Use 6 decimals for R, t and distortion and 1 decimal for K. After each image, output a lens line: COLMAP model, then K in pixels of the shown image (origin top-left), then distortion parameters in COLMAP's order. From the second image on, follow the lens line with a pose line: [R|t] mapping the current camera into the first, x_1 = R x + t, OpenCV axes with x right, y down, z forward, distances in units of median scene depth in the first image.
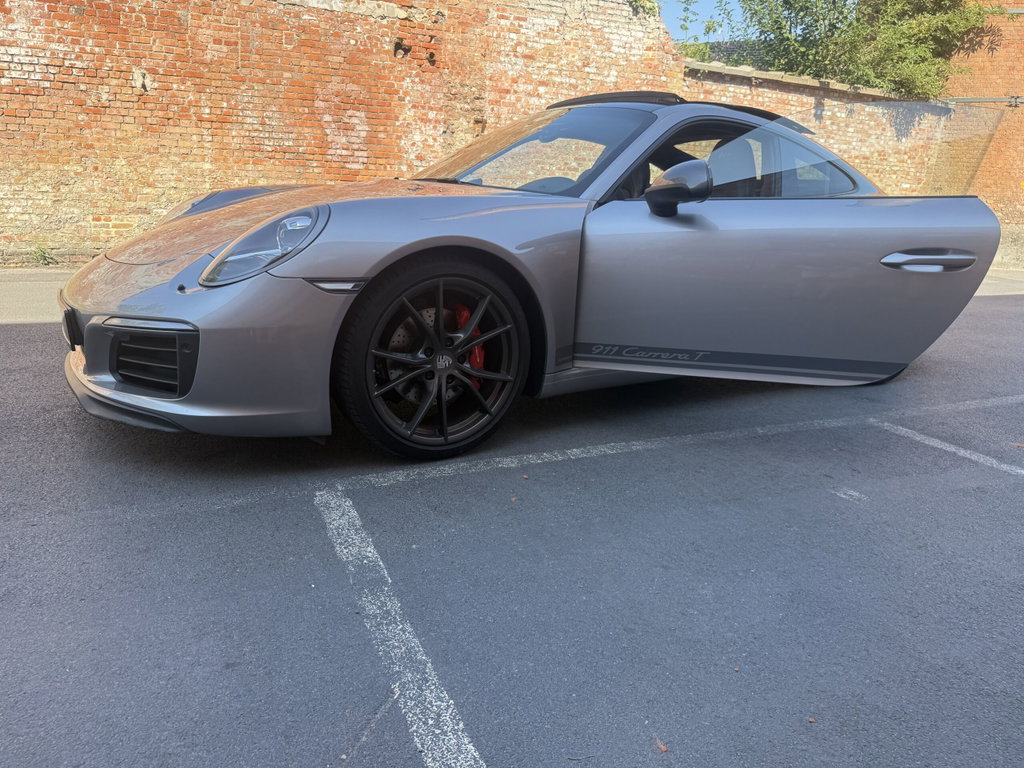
lens RADIAL K [[749.3, 0, 512.0], [0, 749.3, 384.0], [0, 0, 1]] dist [0.003395, -0.011949]
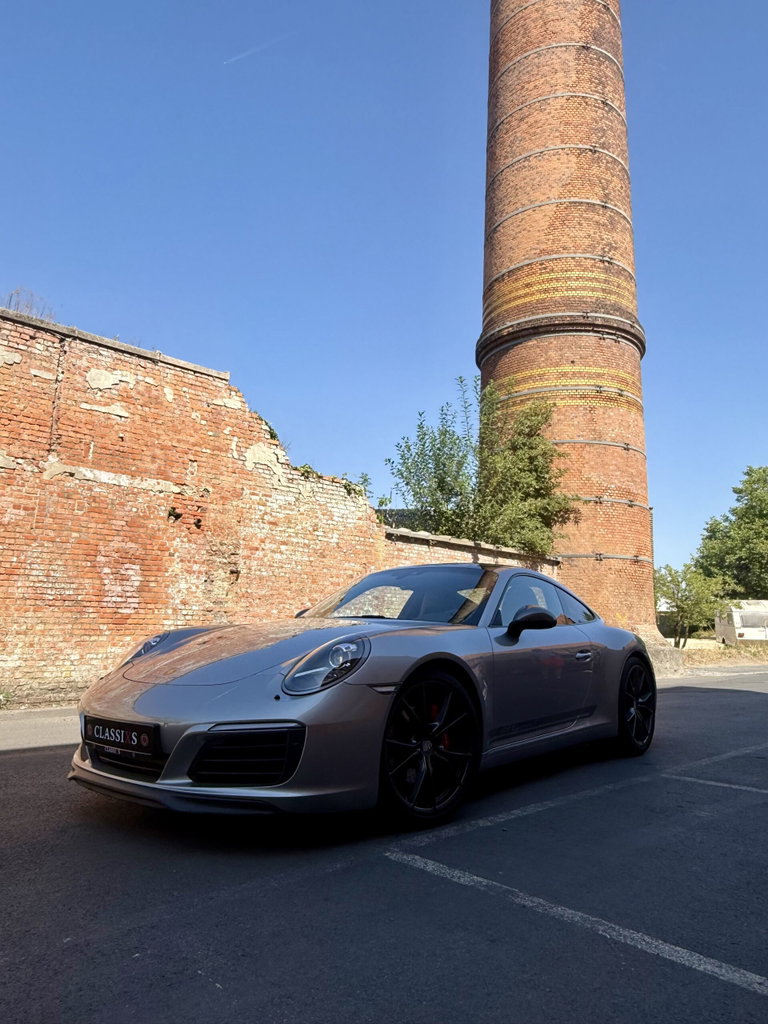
lens RADIAL K [[705.9, 0, 384.0], [0, 705.9, 512.0], [0, 0, 1]] dist [0.007279, -0.002043]
pose [[0.945135, 0.023681, 0.325821, -0.194531], [0.110273, 0.915702, -0.386432, 0.022613], [-0.307506, 0.401160, 0.862850, -0.083548]]
